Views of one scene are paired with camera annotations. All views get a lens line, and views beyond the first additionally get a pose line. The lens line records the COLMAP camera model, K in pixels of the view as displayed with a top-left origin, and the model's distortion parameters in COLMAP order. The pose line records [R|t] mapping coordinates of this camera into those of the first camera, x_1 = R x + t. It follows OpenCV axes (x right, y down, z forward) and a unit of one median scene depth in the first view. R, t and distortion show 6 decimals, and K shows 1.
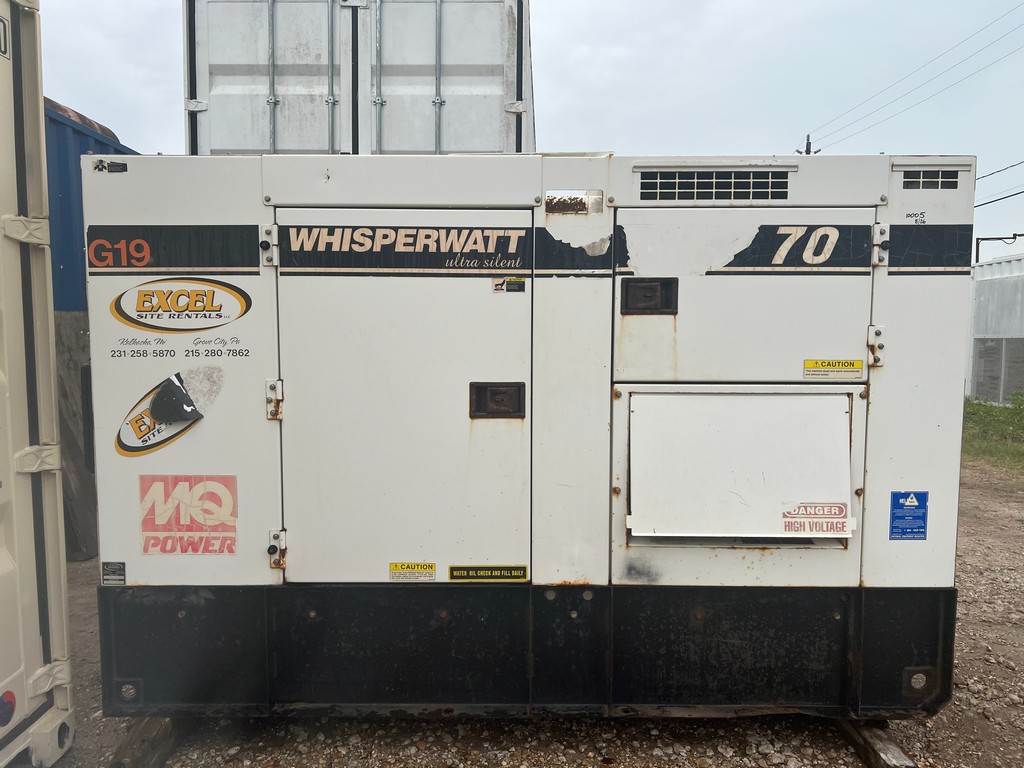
lens RADIAL K [[750.1, 0, 513.4], [0, 750.1, 392.1], [0, 0, 1]] dist [0.062822, -0.069933]
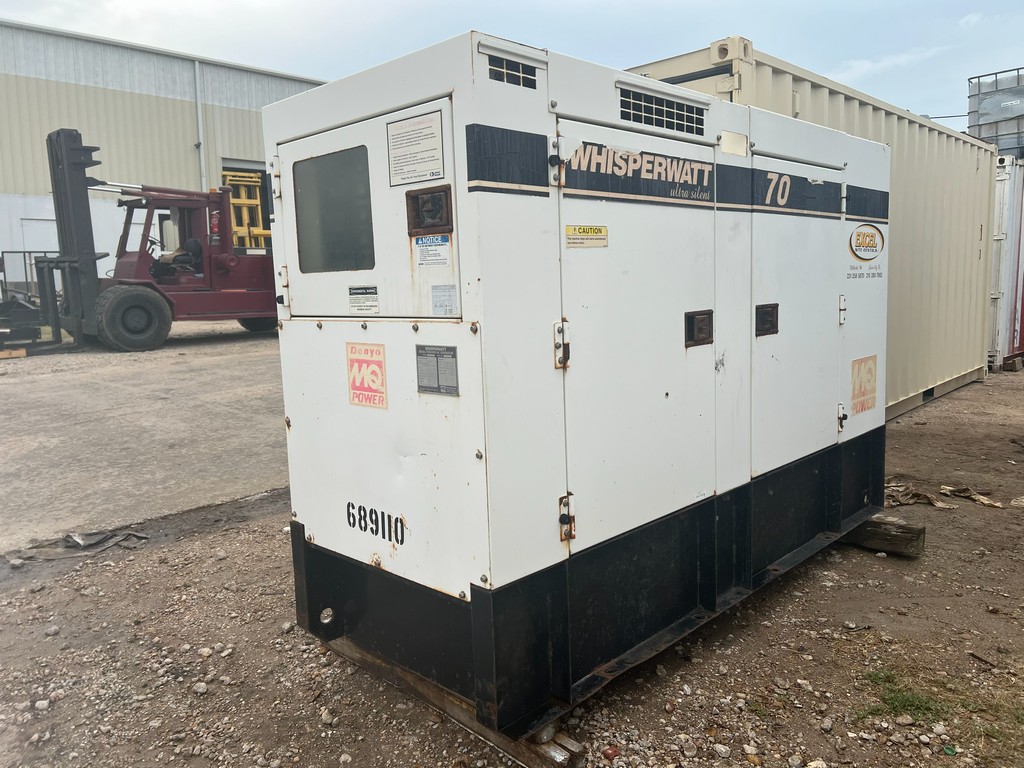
lens RADIAL K [[775.8, 0, 512.0], [0, 775.8, 384.0], [0, 0, 1]] dist [0.002299, -0.003660]
pose [[0.695946, -0.118851, 0.708190, -0.983309], [0.098099, 0.992698, 0.070195, -0.012545], [-0.711362, 0.020621, 0.702523, 0.427143]]
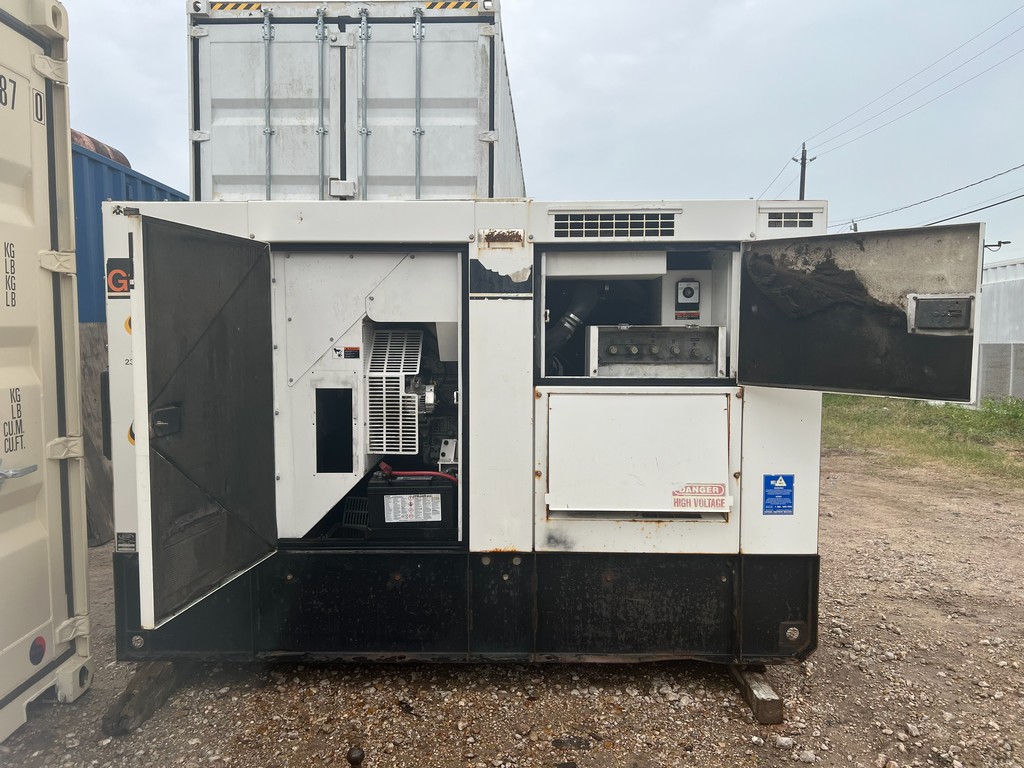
lens RADIAL K [[747.3, 0, 507.0], [0, 747.3, 386.8], [0, 0, 1]] dist [0.075484, -0.093001]
pose [[0.999920, -0.000934, -0.012579, 0.103436], [0.000765, 0.999909, -0.013478, 0.006377], [0.012590, 0.013467, 0.999830, -0.217392]]
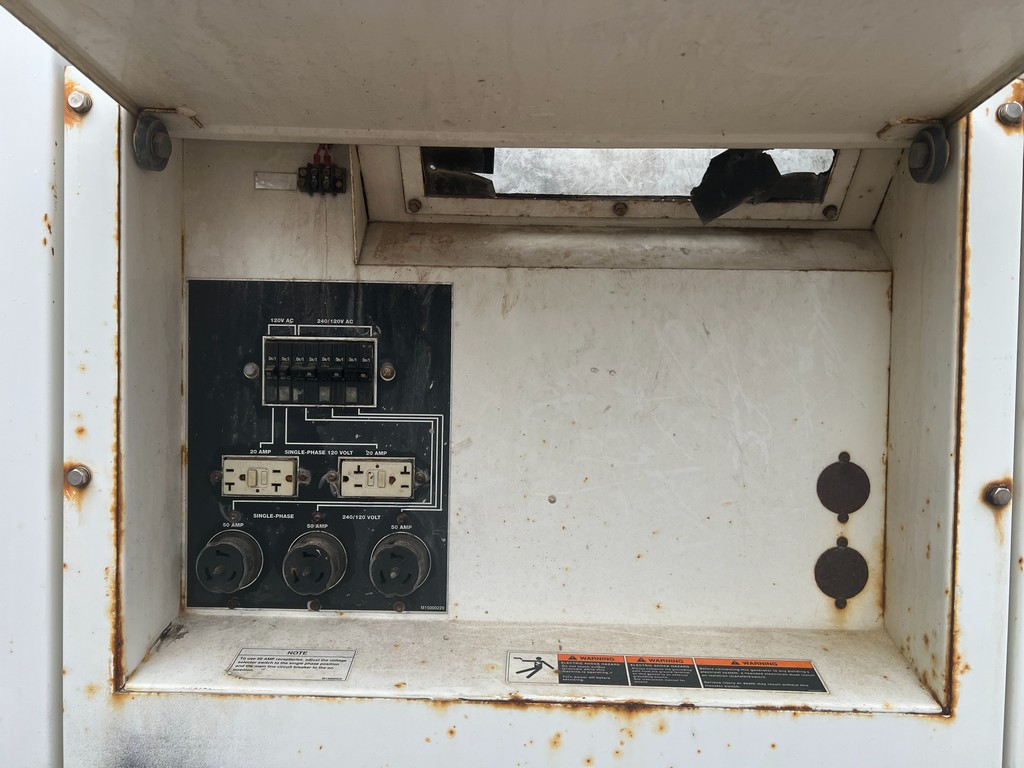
lens RADIAL K [[751.5, 0, 505.4], [0, 751.5, 377.9], [0, 0, 1]] dist [0.067290, -0.078377]
pose [[0.999828, 0.015529, -0.010160, 0.293715], [-0.016100, 0.998142, -0.058768, 0.111618], [0.009228, 0.058922, 0.998220, 0.745440]]
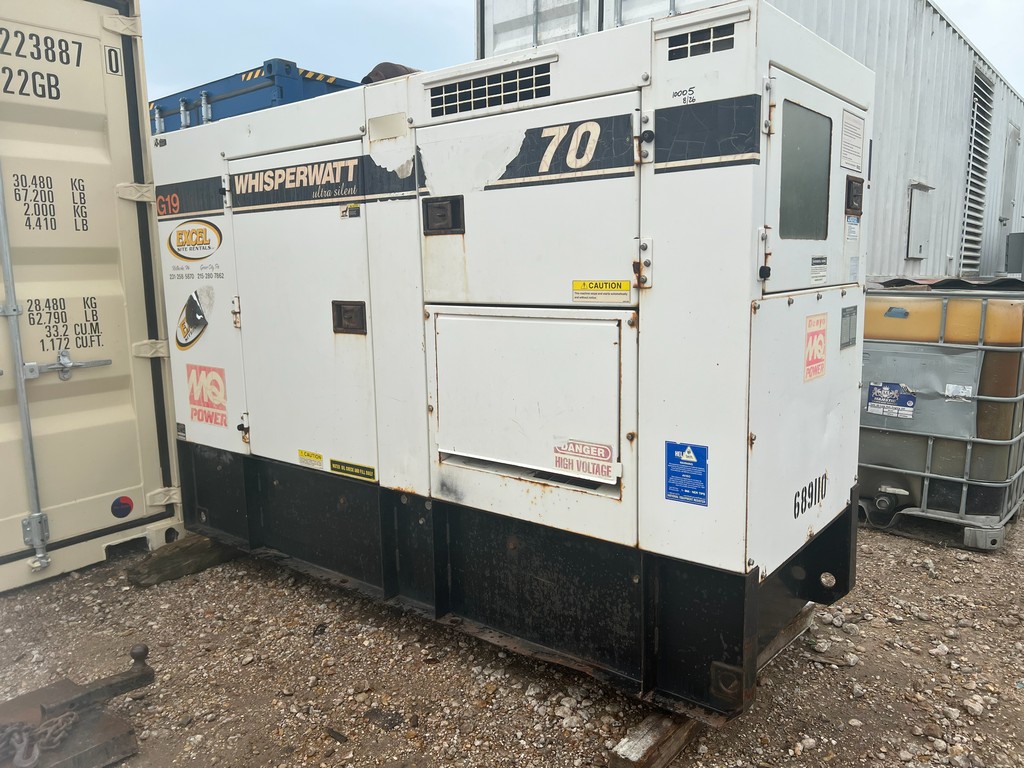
lens RADIAL K [[755.0, 0, 533.9], [0, 755.0, 380.1], [0, 0, 1]] dist [0.066737, -0.089427]
pose [[0.797321, 0.075663, -0.598795, 0.882313], [-0.034499, 0.996202, 0.079942, 0.004476], [0.602569, -0.043081, 0.796903, 0.264264]]
